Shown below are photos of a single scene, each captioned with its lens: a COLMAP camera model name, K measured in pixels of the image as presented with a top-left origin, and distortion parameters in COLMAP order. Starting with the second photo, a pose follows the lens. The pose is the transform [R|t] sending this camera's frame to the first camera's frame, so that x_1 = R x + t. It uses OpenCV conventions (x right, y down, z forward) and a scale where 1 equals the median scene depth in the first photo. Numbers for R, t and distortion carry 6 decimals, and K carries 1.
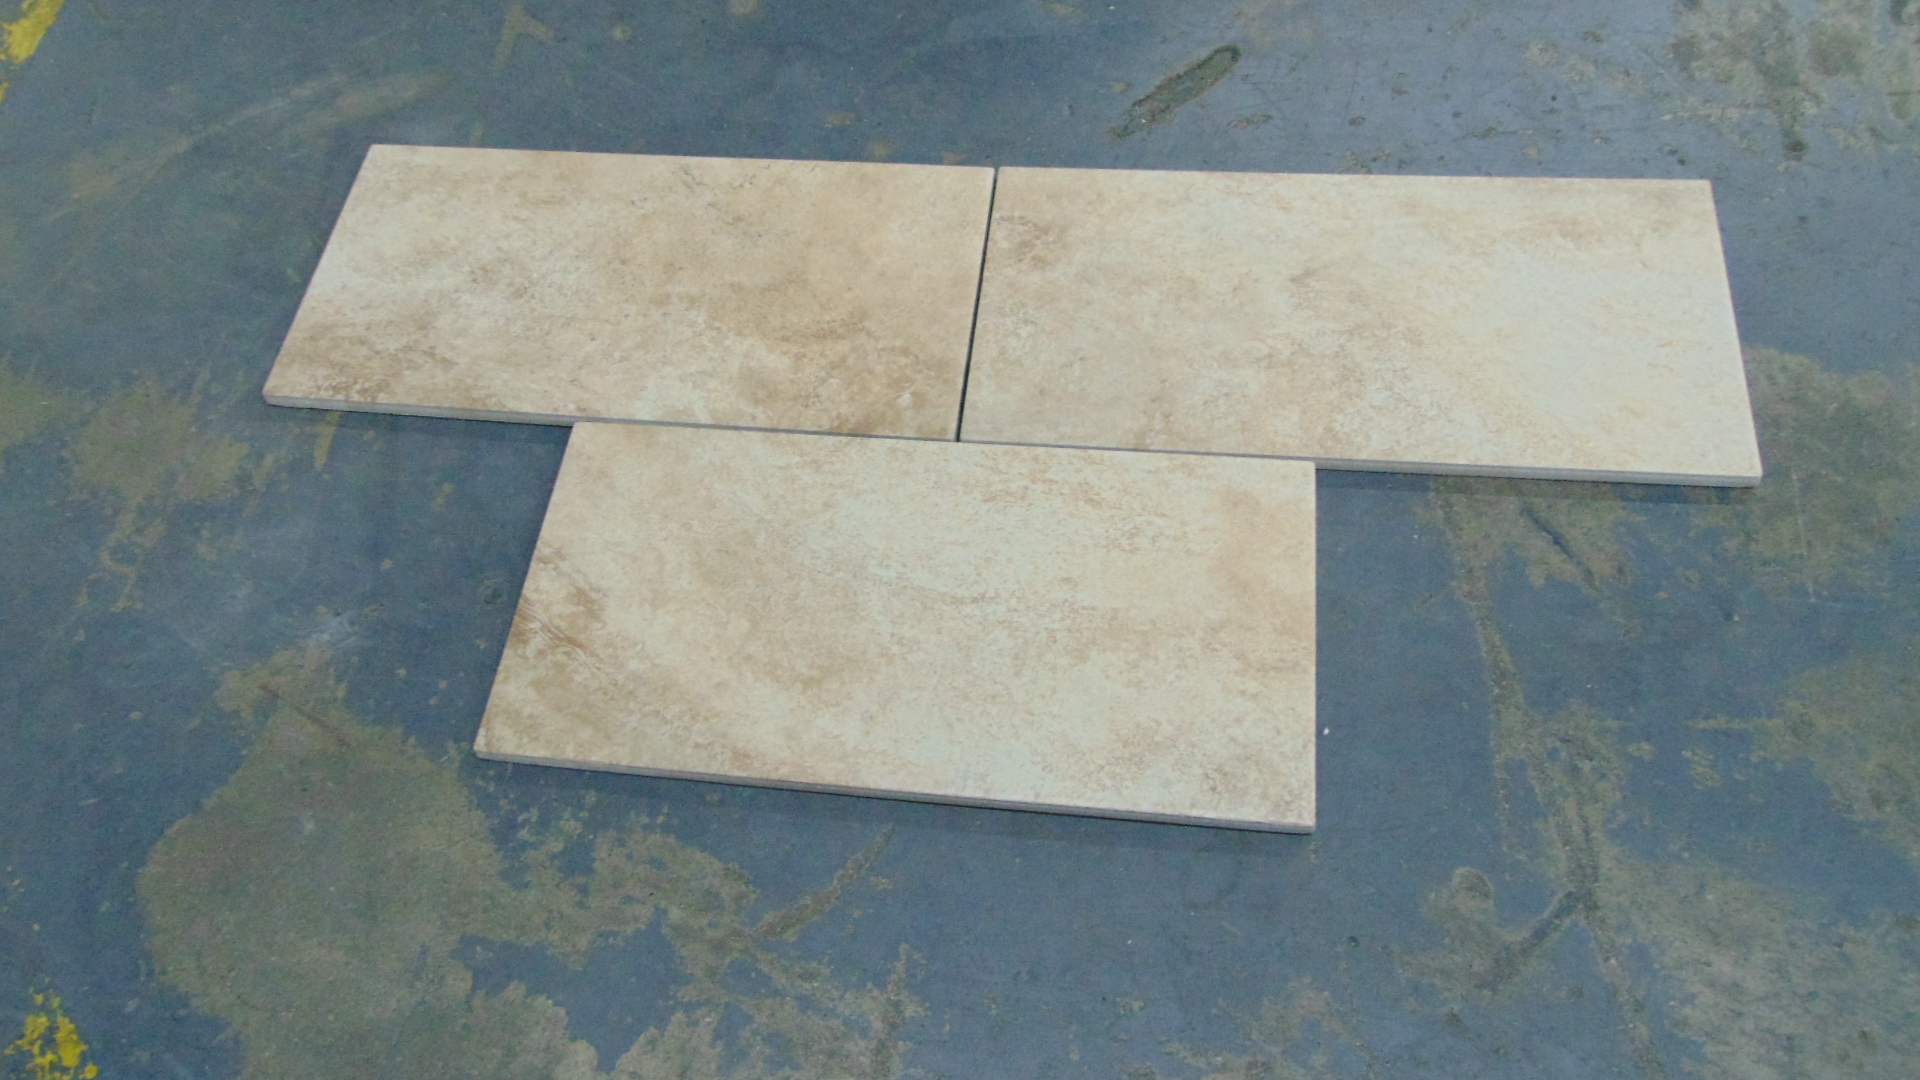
lens RADIAL K [[1430.0, 0, 952.7], [0, 1430.0, 538.7], [0, 0, 1]] dist [-0.027349, 0.056377]
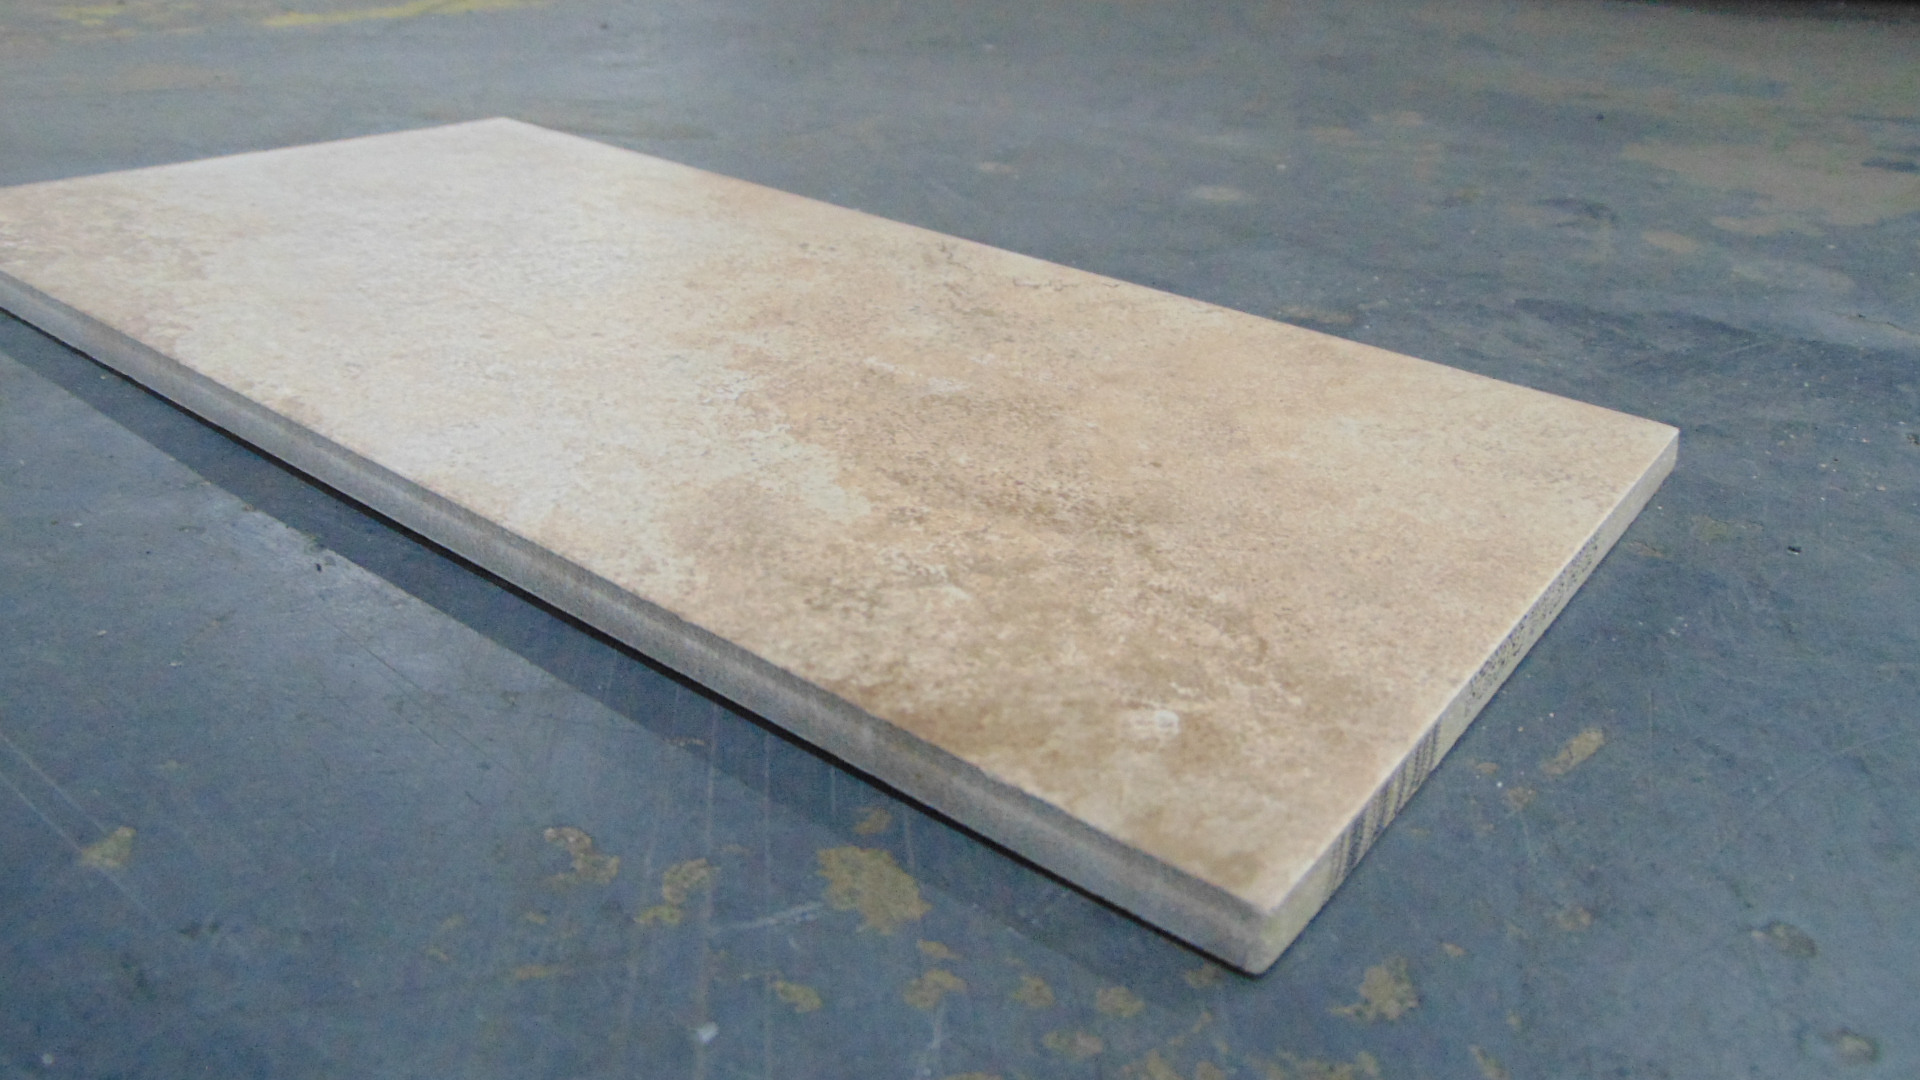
lens RADIAL K [[1430.0, 0, 950.9], [0, 1430.0, 545.8], [0, 0, 1]] dist [-0.027349, 0.056377]
pose [[0.854888, 0.350671, -0.382357, 0.020720], [-0.500536, 0.751363, -0.430020, 0.004701], [0.136494, 0.559002, 0.817855, 0.749222]]
